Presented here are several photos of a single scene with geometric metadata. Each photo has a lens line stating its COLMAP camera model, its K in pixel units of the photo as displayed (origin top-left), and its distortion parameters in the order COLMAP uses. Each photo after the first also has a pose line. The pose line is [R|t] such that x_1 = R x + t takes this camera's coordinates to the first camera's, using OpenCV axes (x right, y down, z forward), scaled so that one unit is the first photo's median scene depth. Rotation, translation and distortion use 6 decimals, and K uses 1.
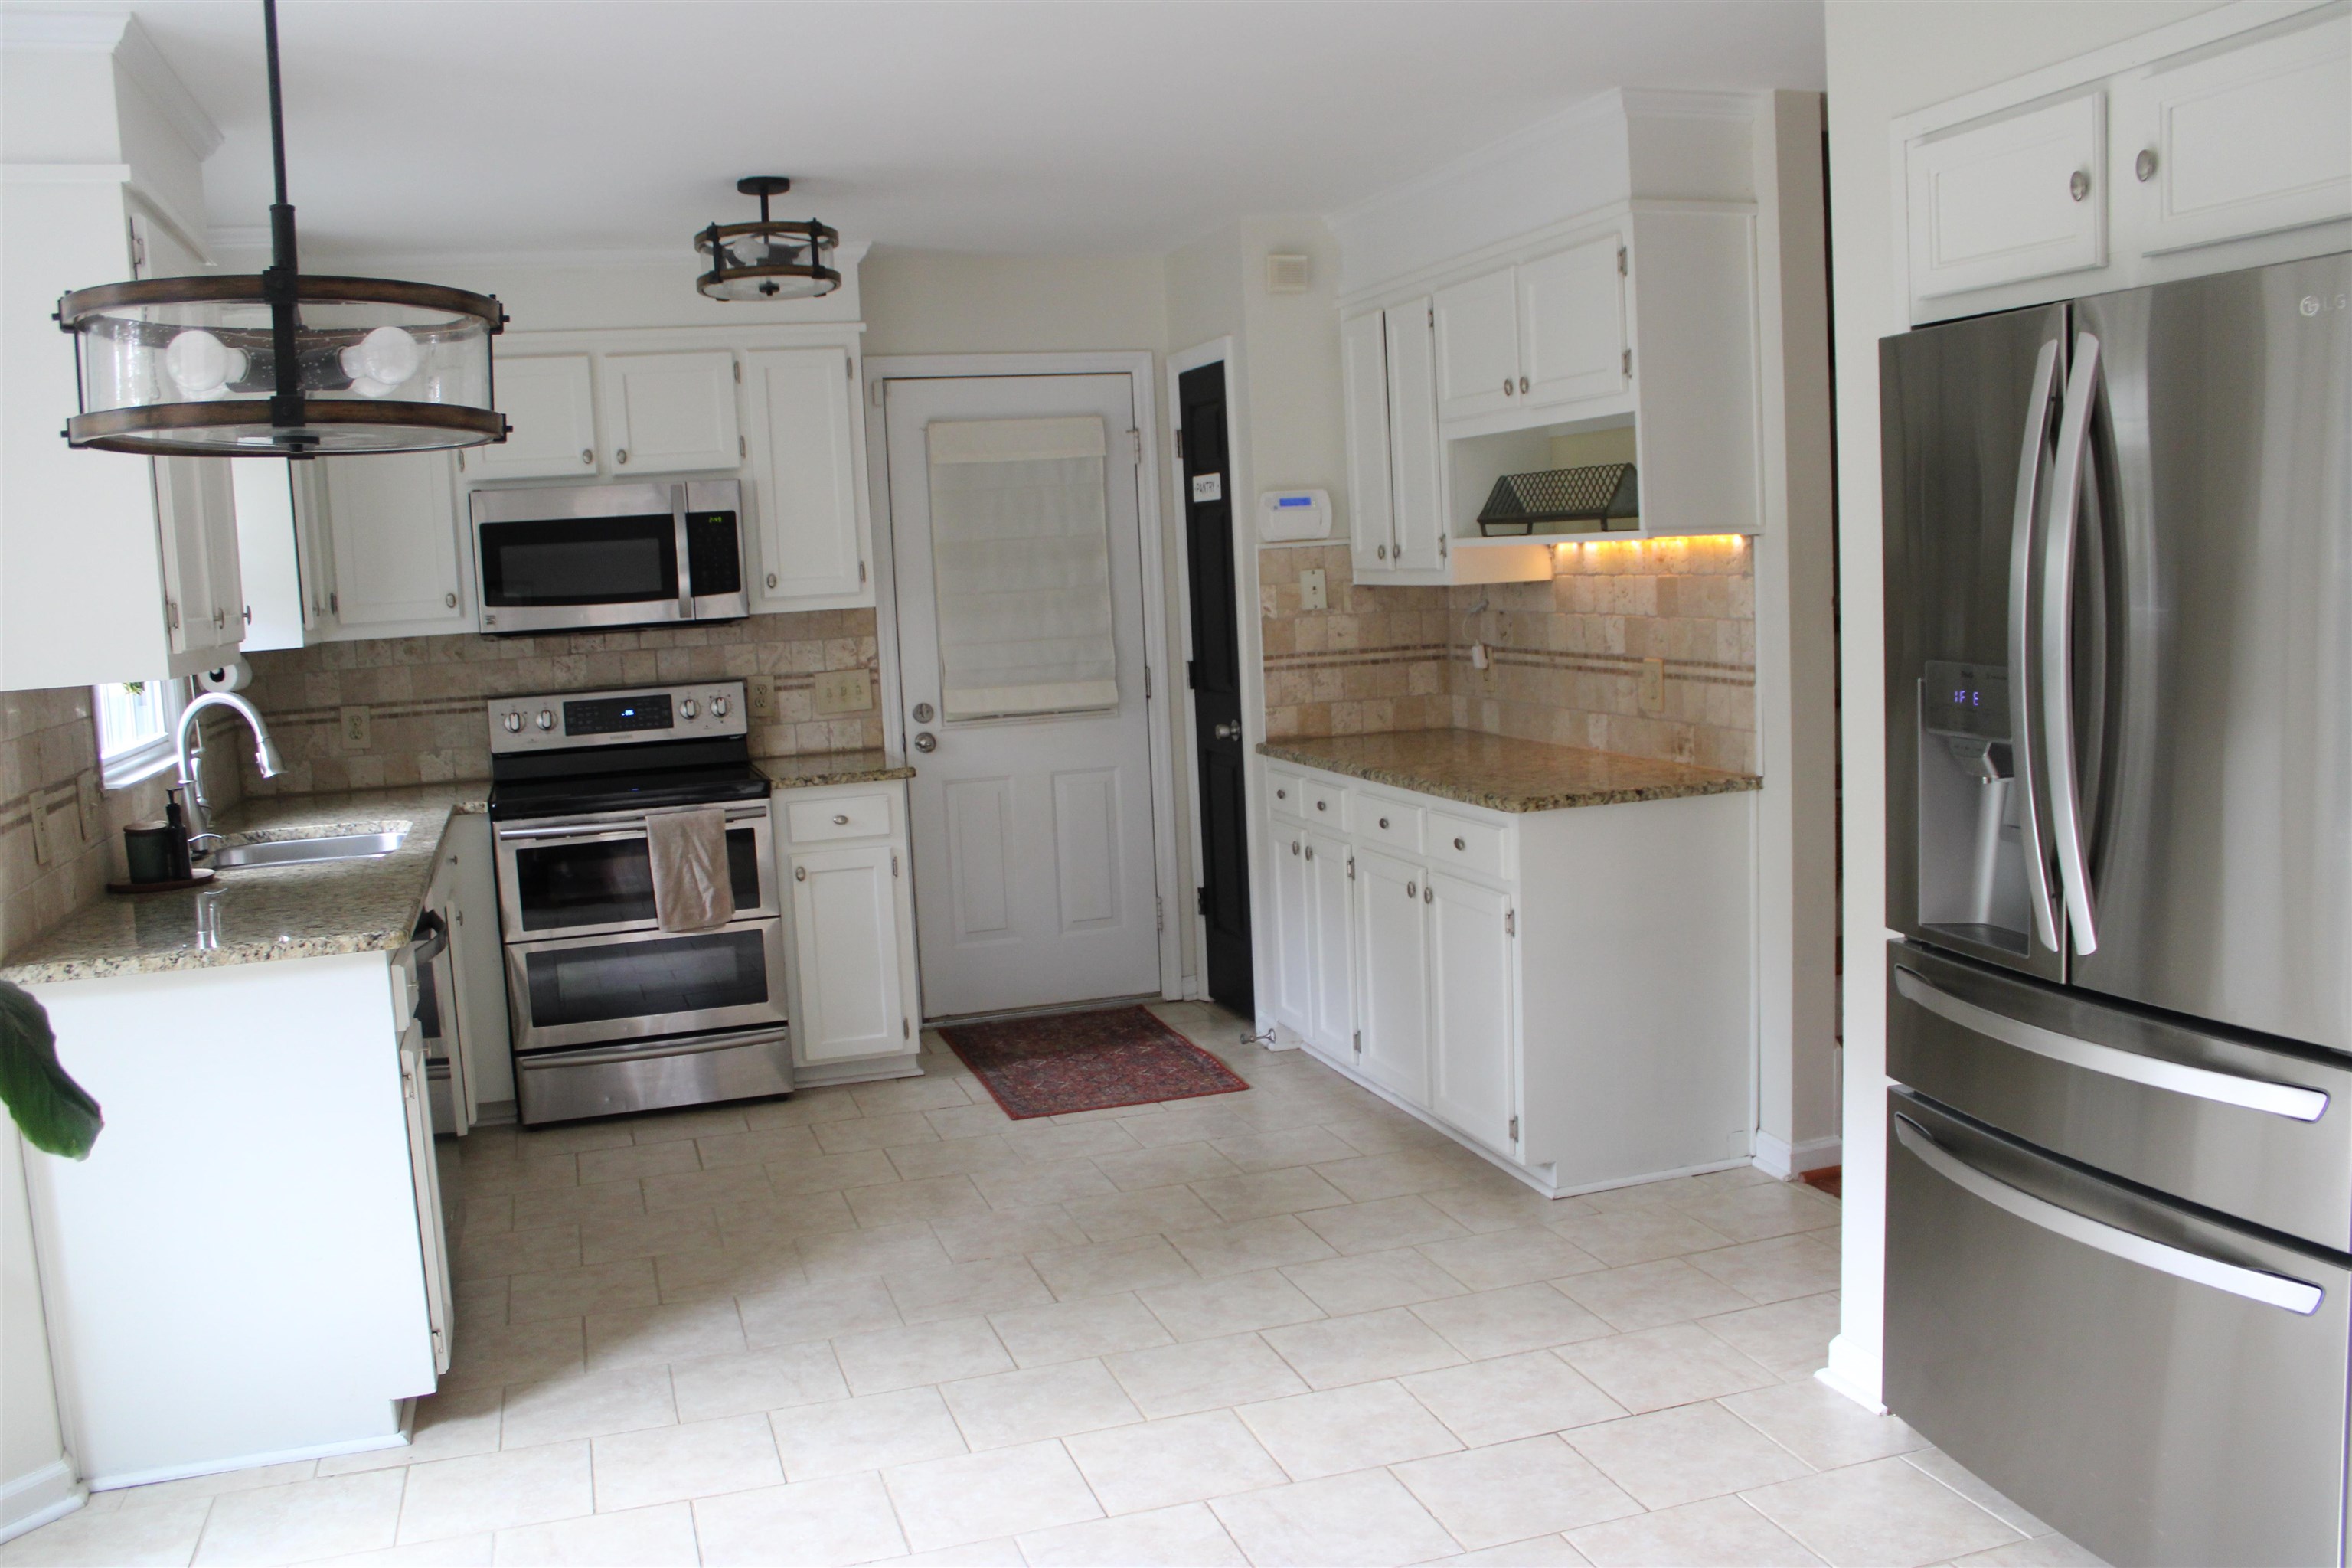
lens RADIAL K [[1982.4, 0, 1176.0], [0, 1982.4, 784.0], [0, 0, 1]] dist [-0.168372, 0.150296]
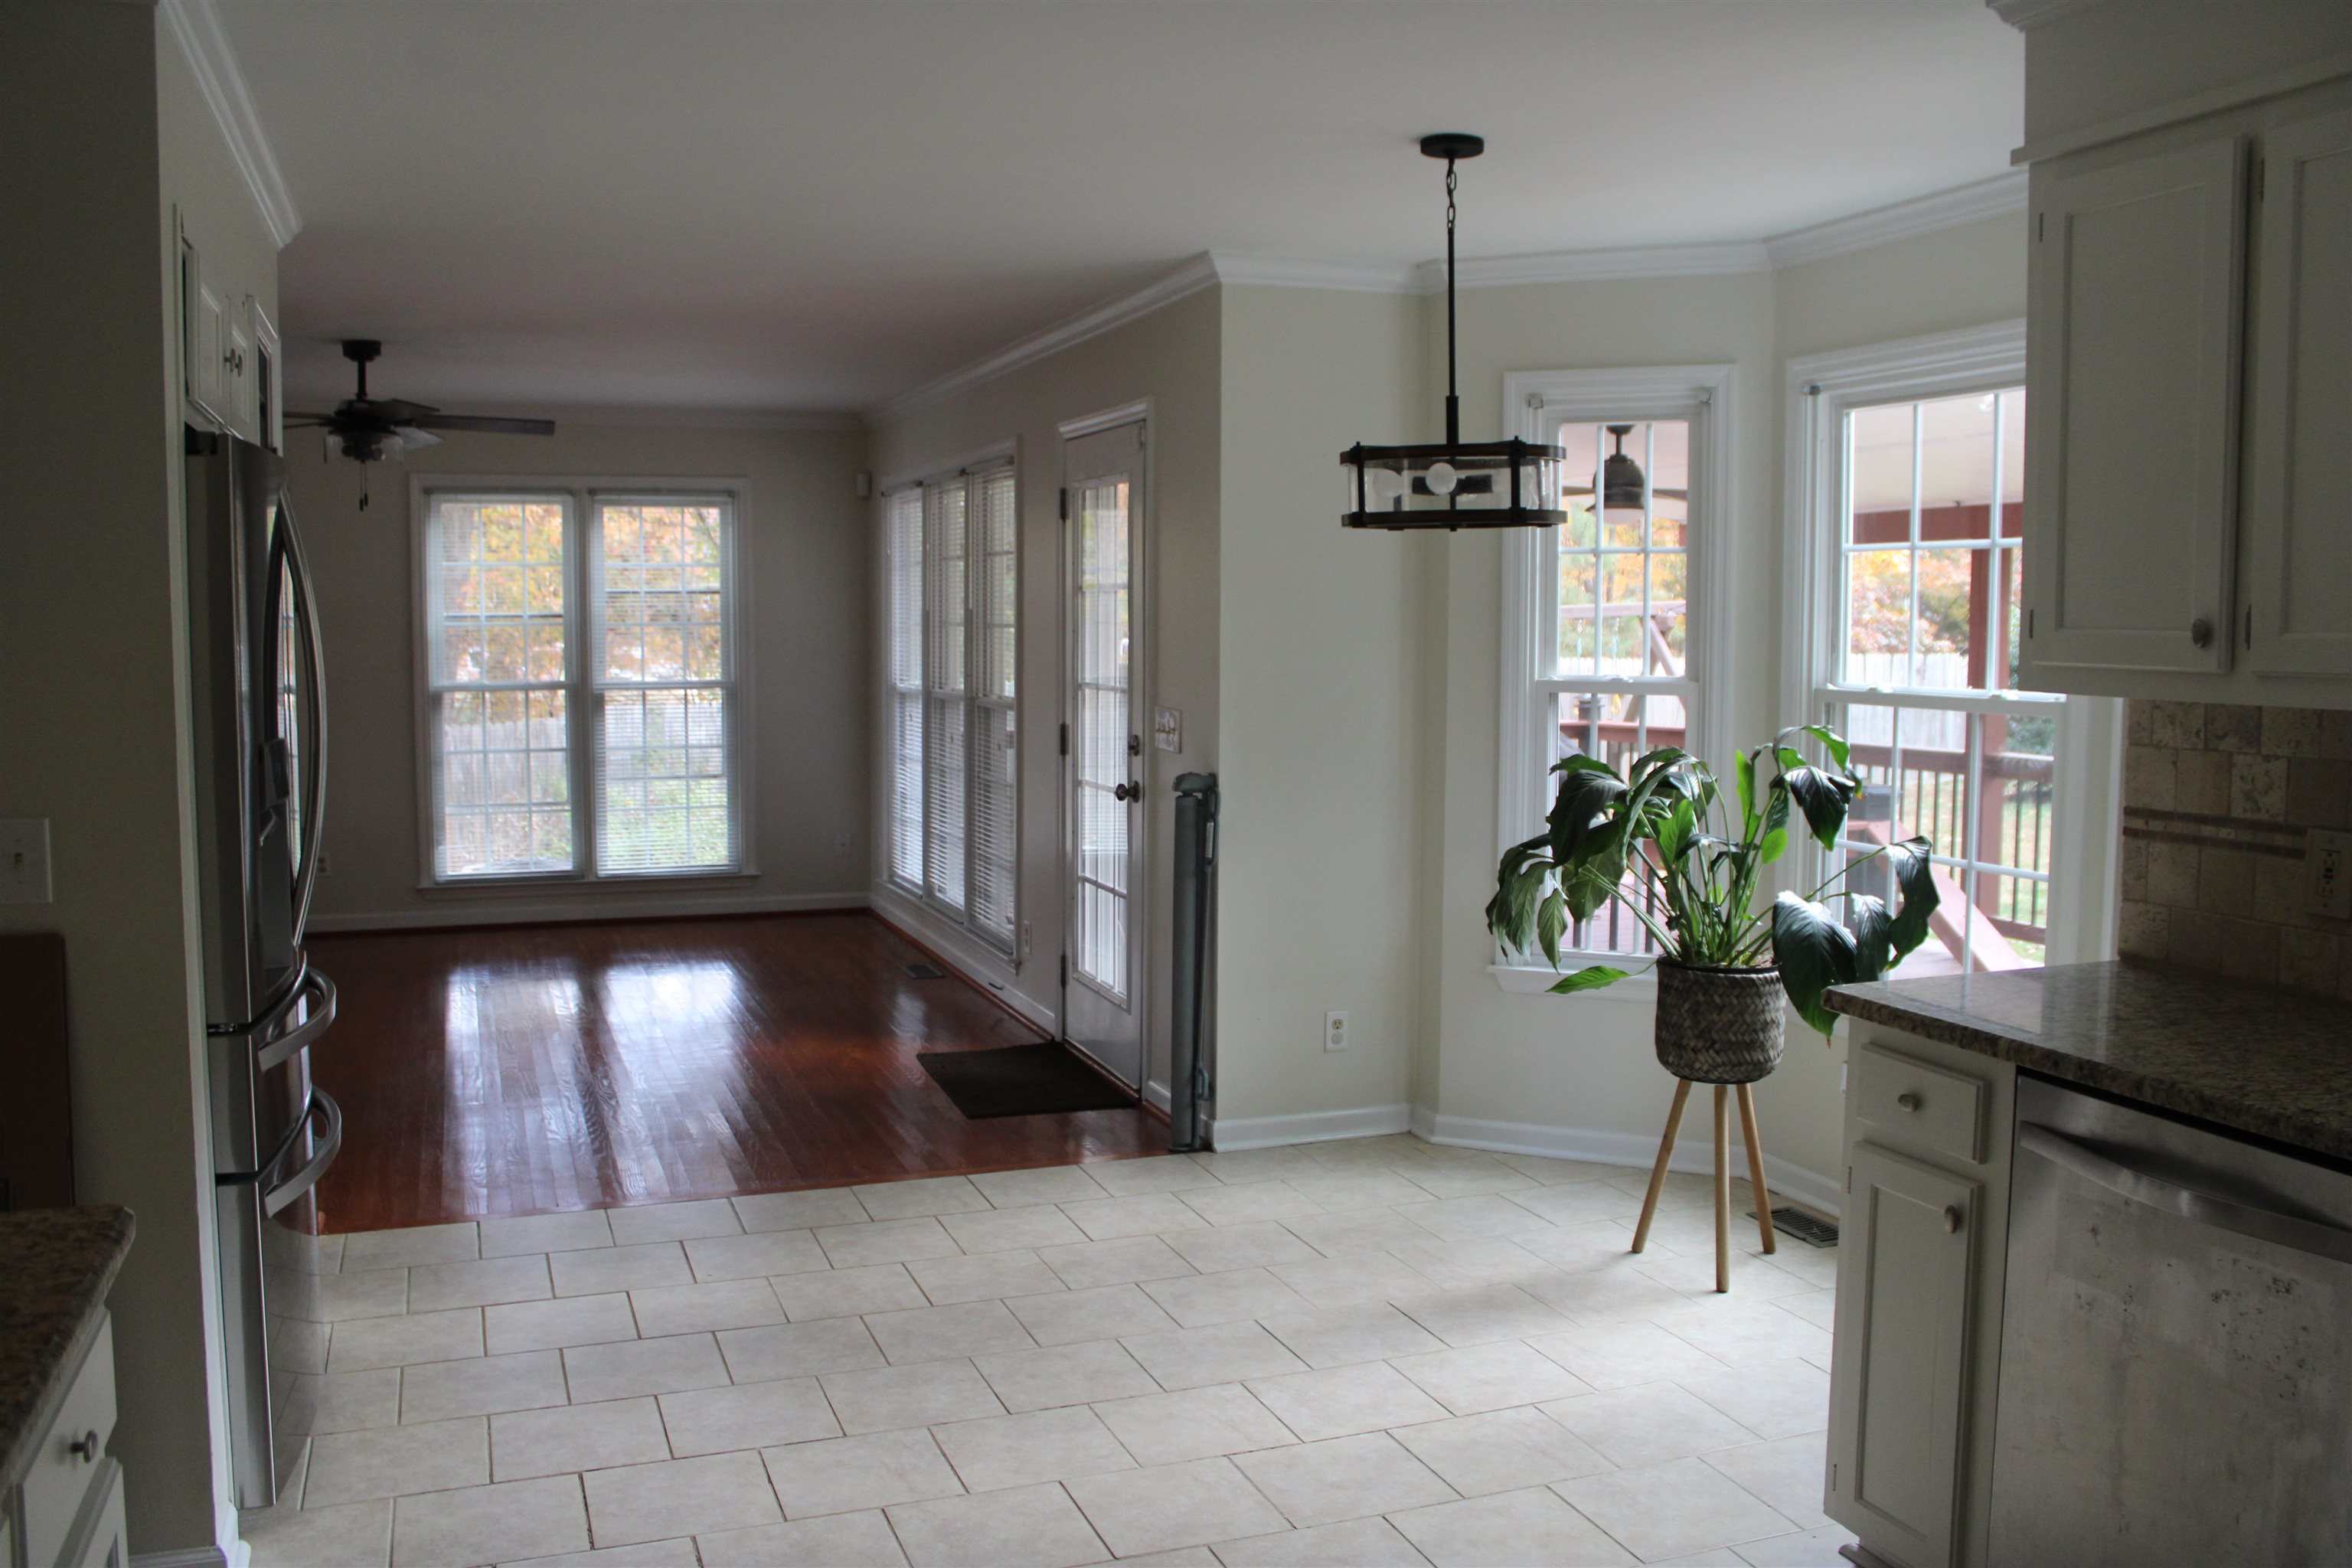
lens RADIAL K [[1982.4, 0, 1176.0], [0, 1982.4, 784.0], [0, 0, 1]] dist [-0.168372, 0.150296]
pose [[-0.997758, 0.052233, -0.041850, -0.041318], [0.042781, 0.978571, 0.201418, -0.124151], [0.051474, 0.199176, -0.978611, 1.087449]]
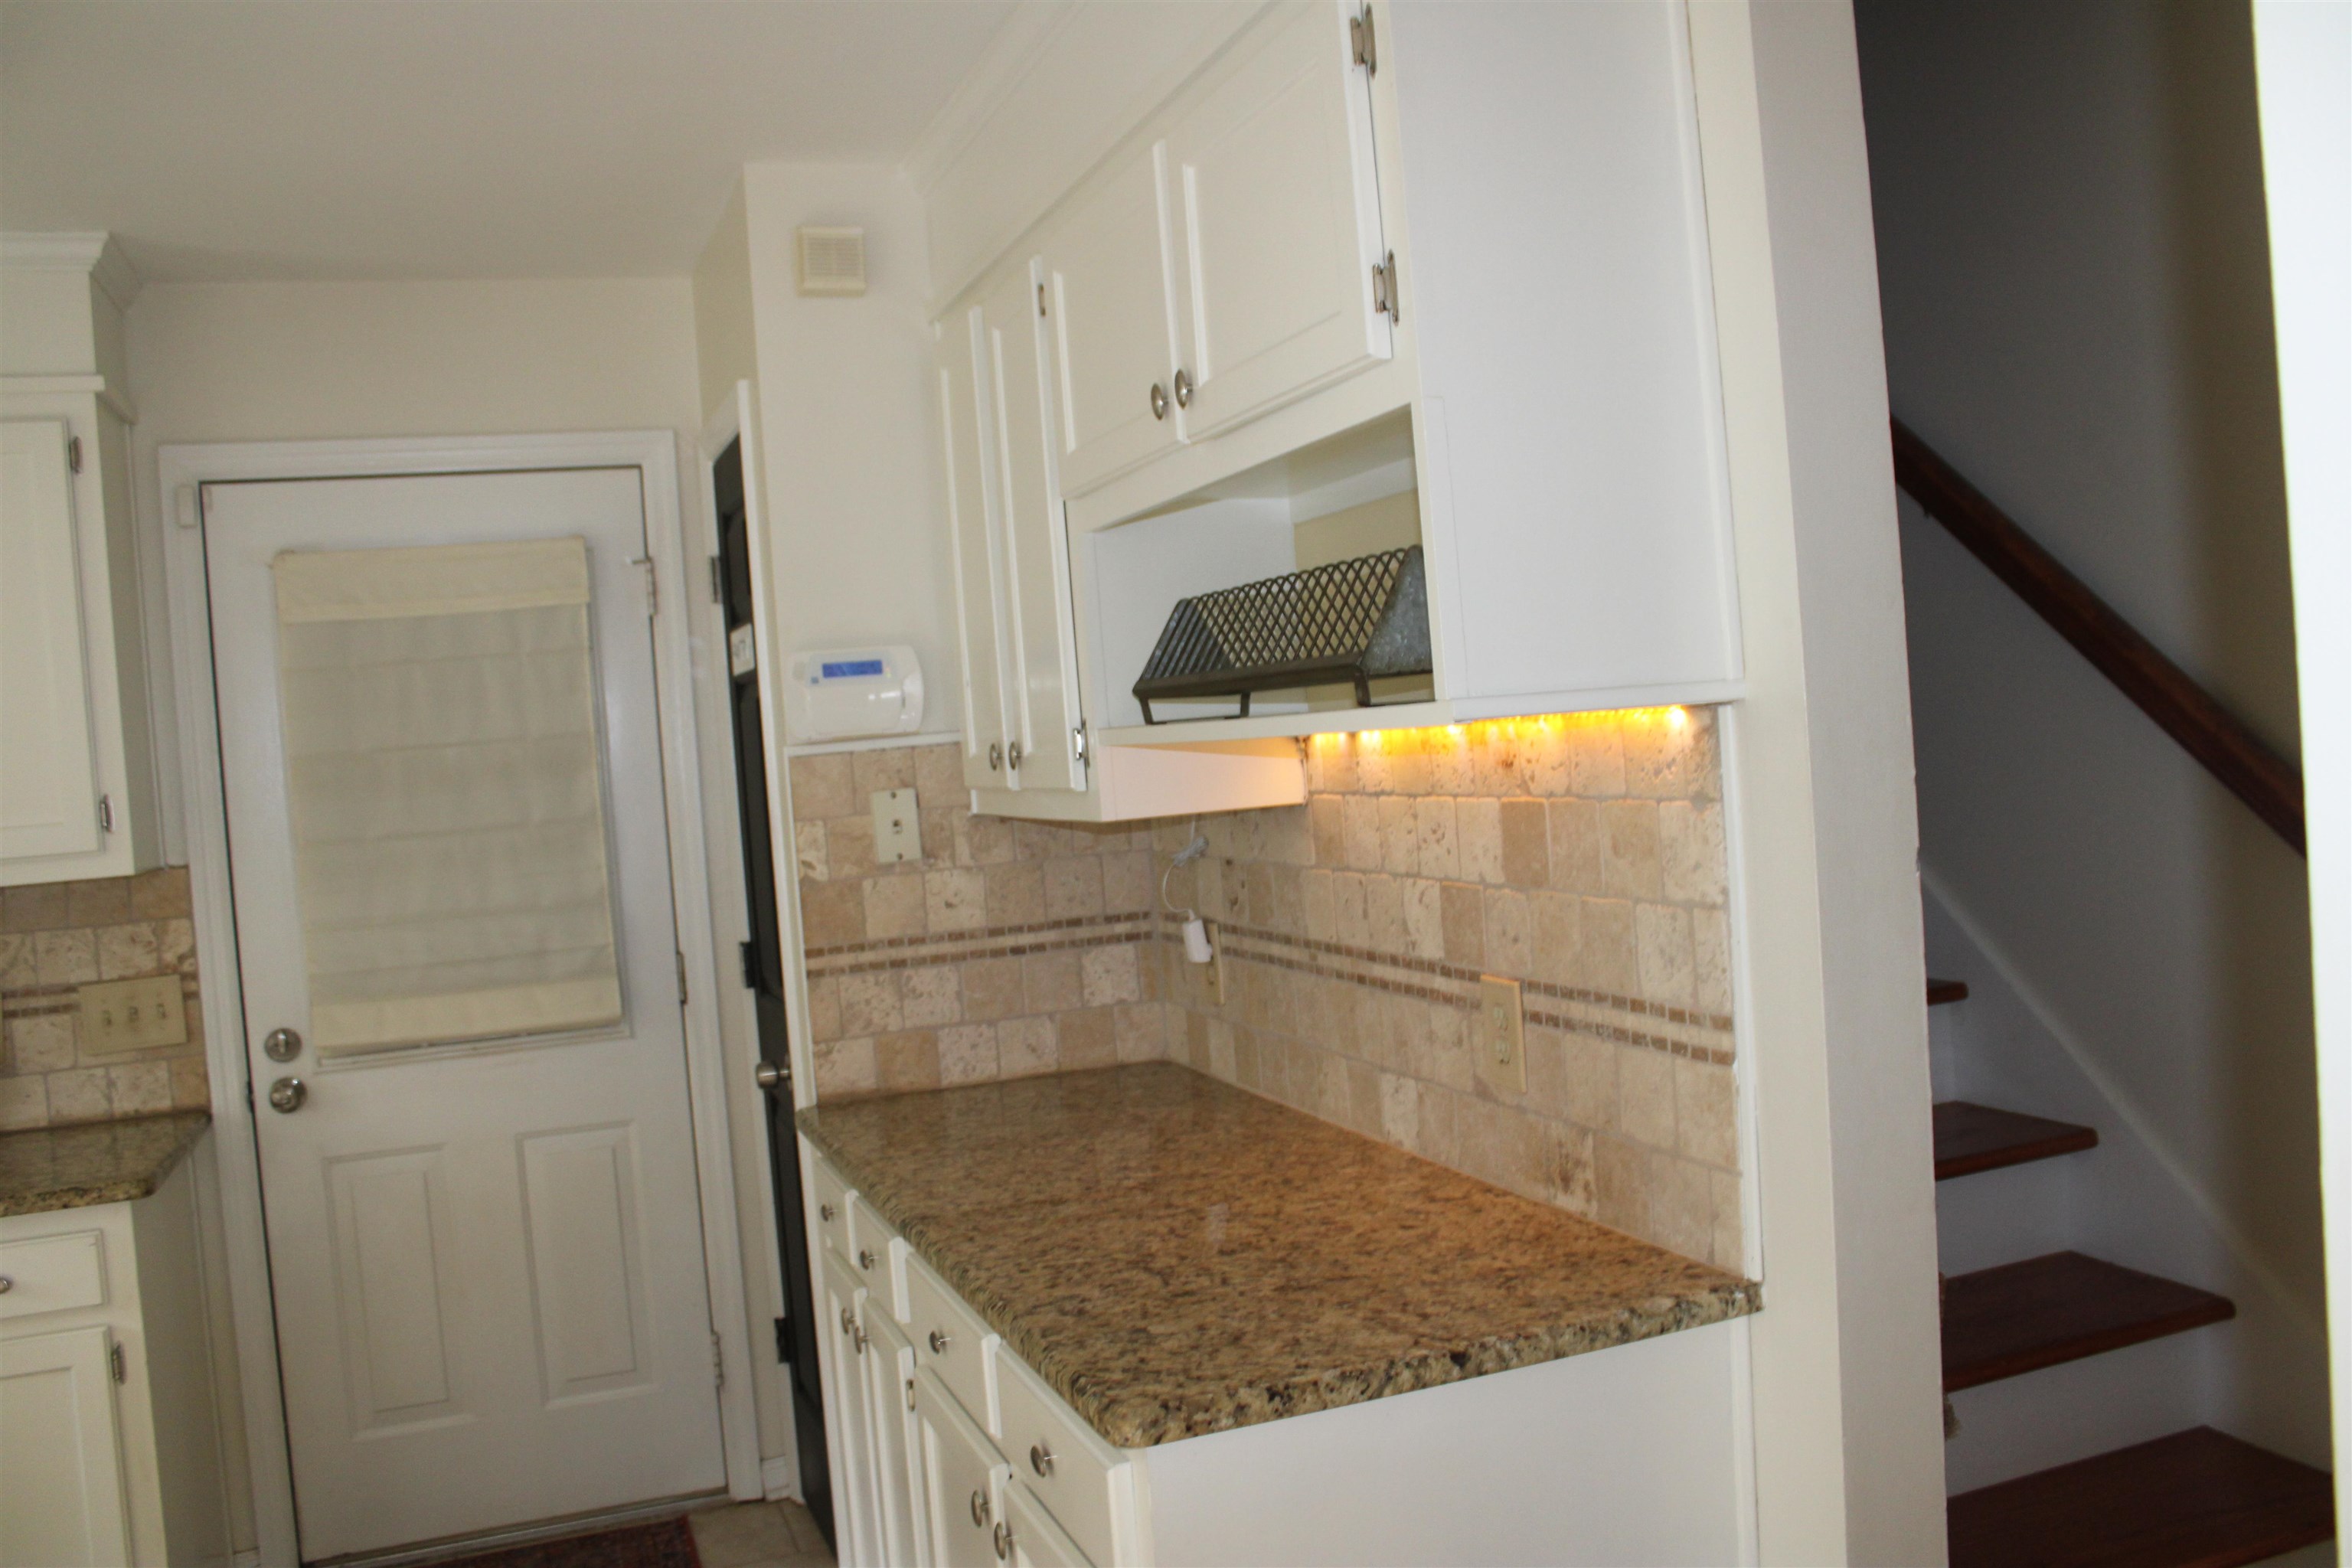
lens RADIAL K [[1952.0, 0, 1176.0], [0, 1952.0, 784.0], [0, 0, 1]] dist [-0.161083, 0.139008]
pose [[0.998597, -0.027684, 0.045141, 0.128718], [0.031606, 0.995564, -0.088615, -0.061932], [-0.042487, 0.089917, 0.995043, 0.474883]]
